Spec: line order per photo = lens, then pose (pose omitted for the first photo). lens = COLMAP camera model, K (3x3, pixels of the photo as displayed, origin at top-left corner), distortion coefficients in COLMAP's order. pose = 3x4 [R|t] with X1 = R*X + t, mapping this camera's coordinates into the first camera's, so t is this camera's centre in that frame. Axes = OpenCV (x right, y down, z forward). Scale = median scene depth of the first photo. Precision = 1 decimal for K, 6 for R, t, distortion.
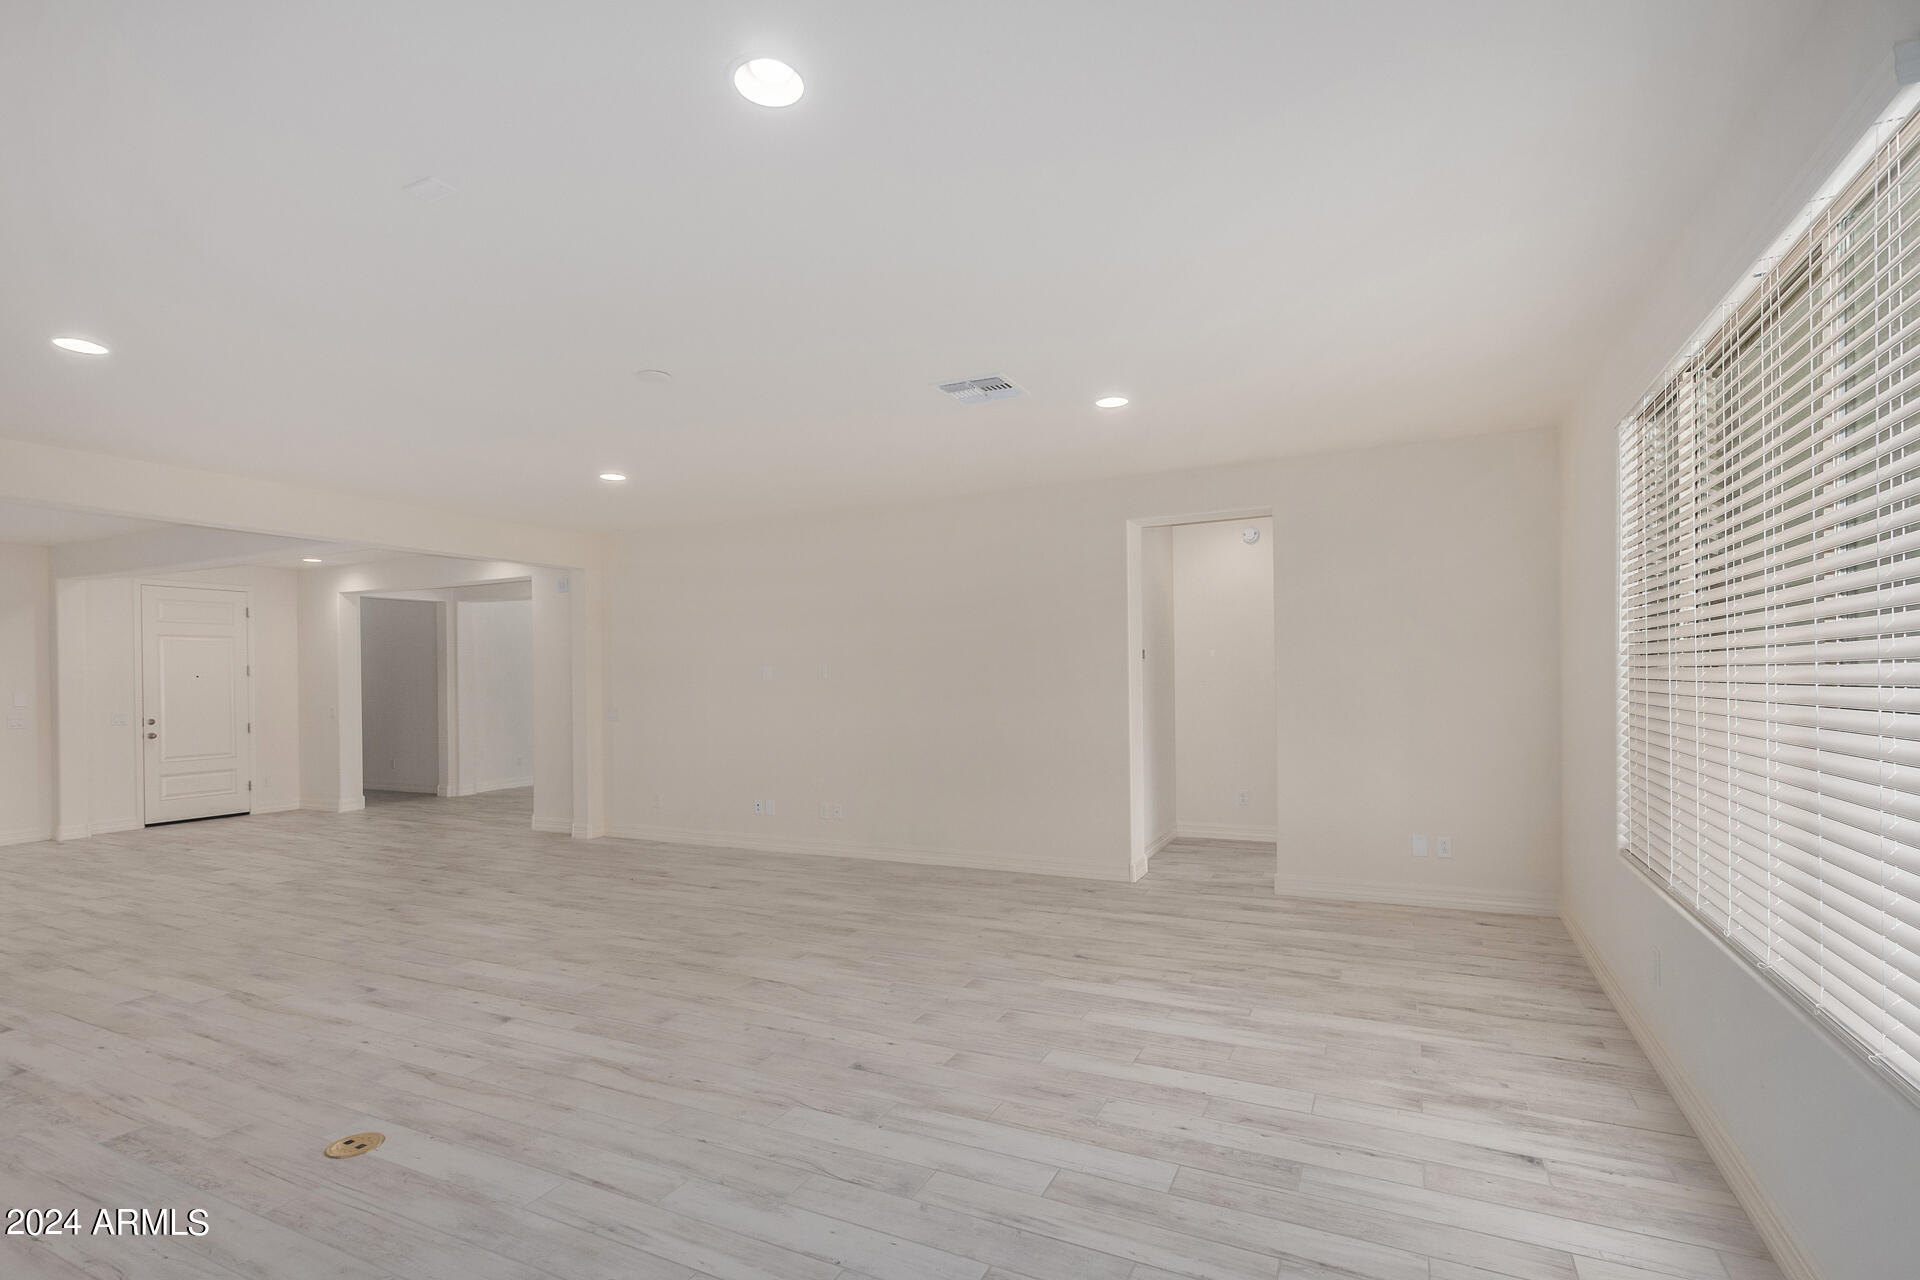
lens RADIAL K [[889.2, 0, 945.6], [0, 889.2, 667.6], [0, 0, 1]] dist [0.001710, -0.000414]
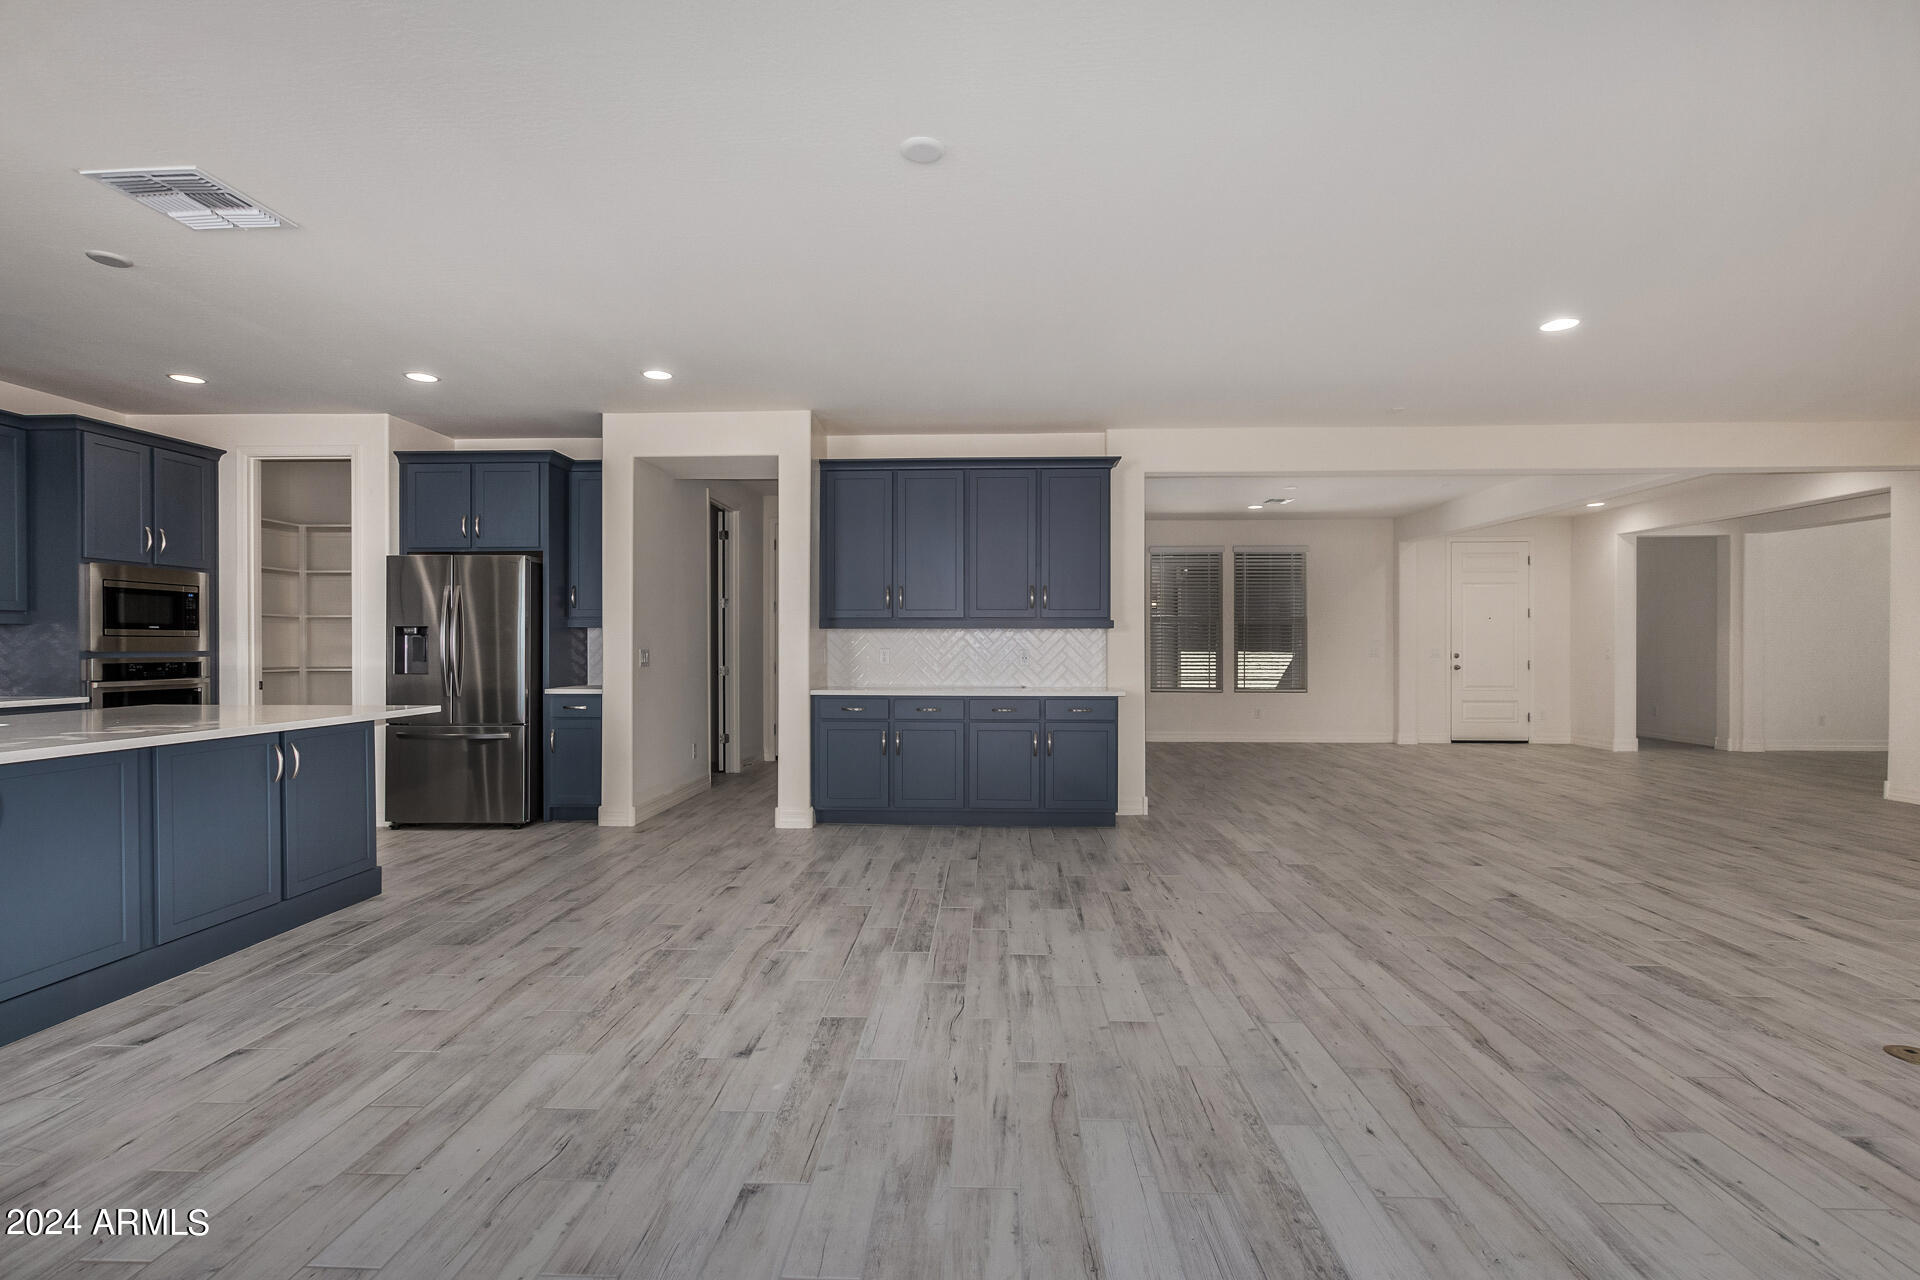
lens RADIAL K [[891.4, 0, 963.1], [0, 891.4, 650.2], [0, 0, 1]] dist [0.011387, -0.006921]
pose [[0.410244, 0.018419, -0.911790, -0.130183], [0.006575, 0.999710, 0.023154, 0.041639], [0.911952, -0.015494, 0.410004, -0.198209]]
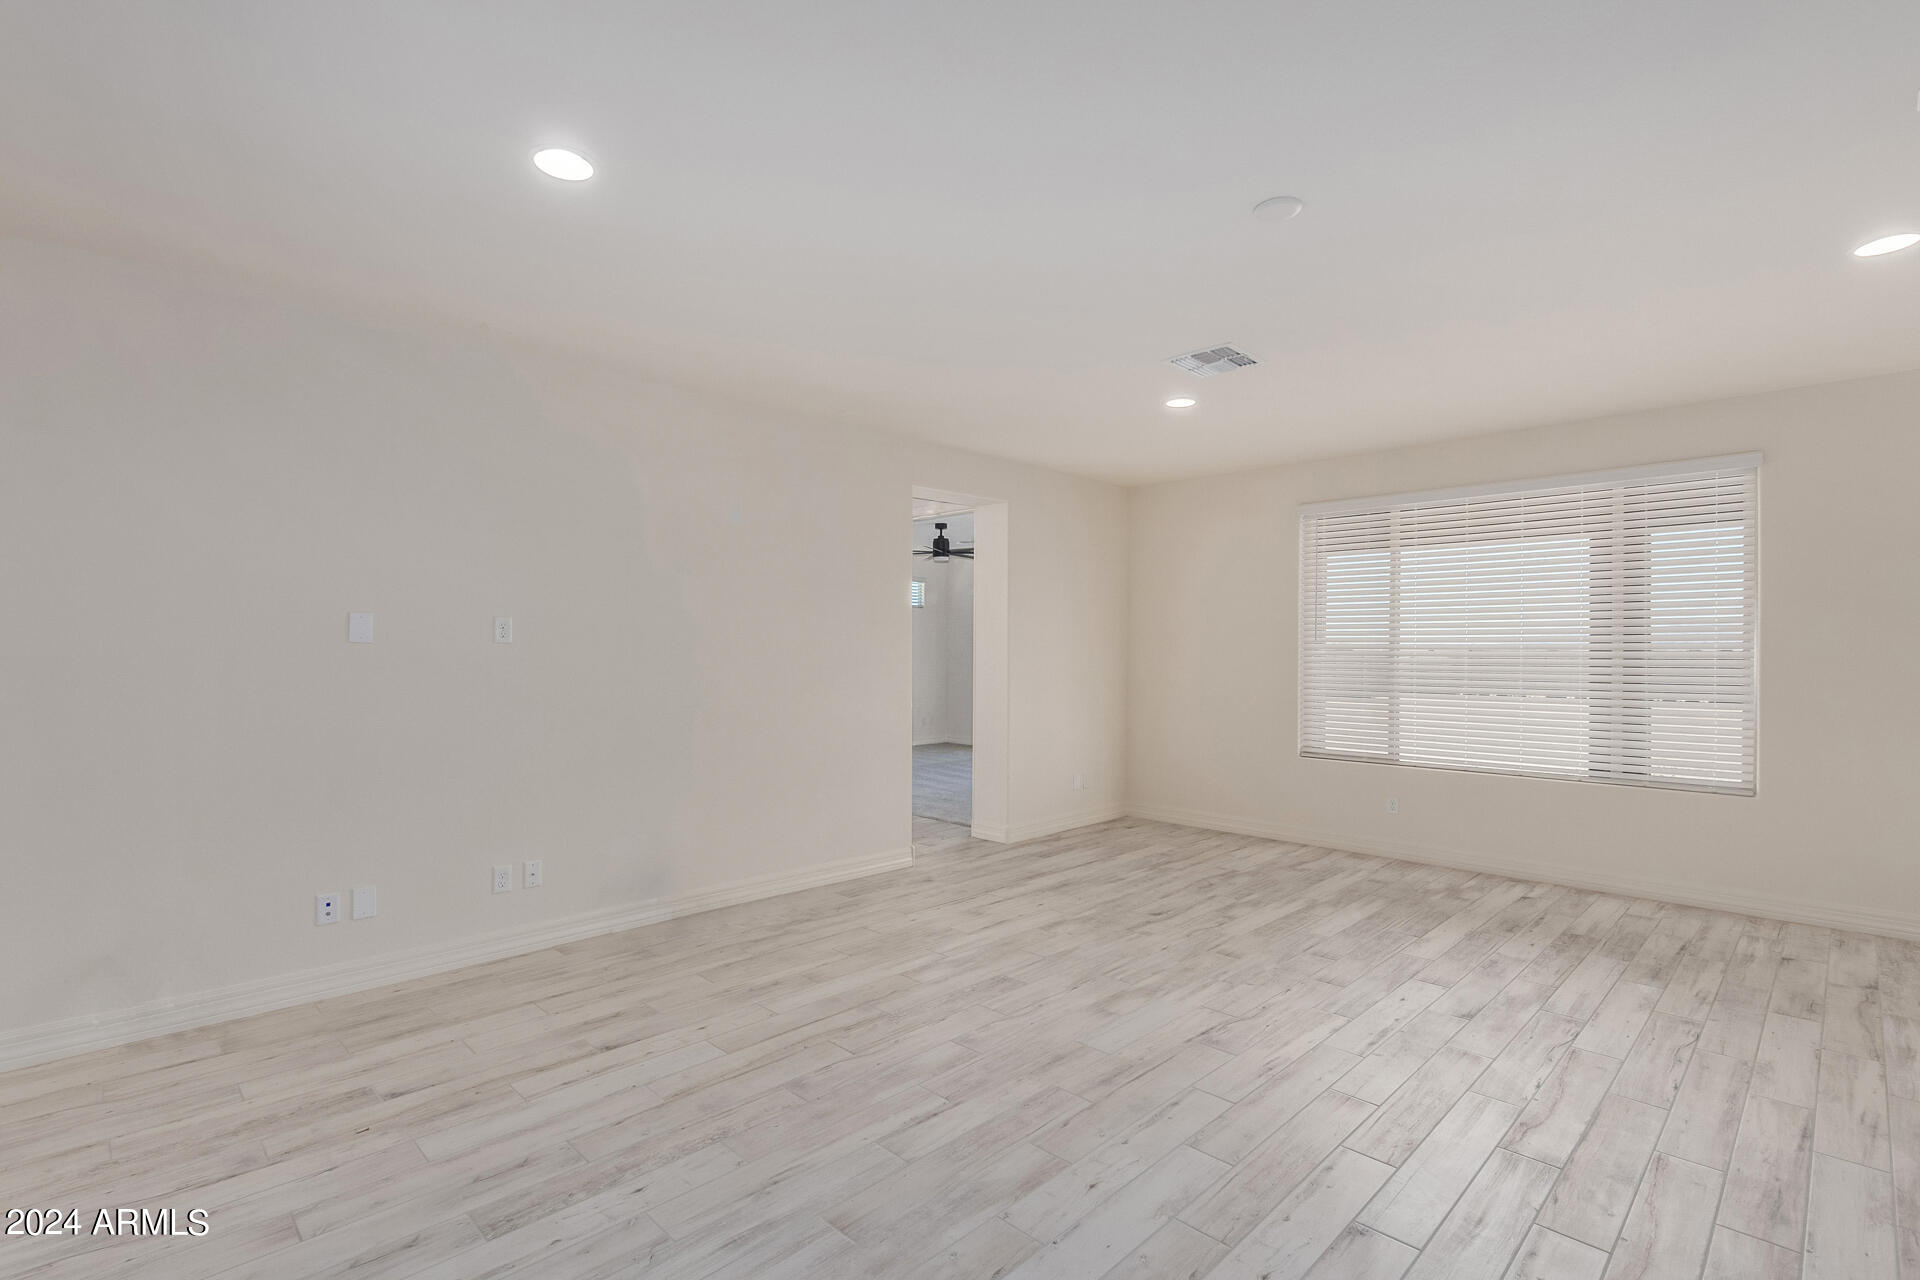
lens RADIAL K [[891.4, 0, 963.1], [0, 891.4, 650.2], [0, 0, 1]] dist [0.011387, -0.006921]
pose [[0.324494, 0.018002, 0.945716, -0.930181], [-0.019425, 0.999735, -0.012365, 0.029250], [-0.945688, -0.014359, 0.324758, 0.876124]]
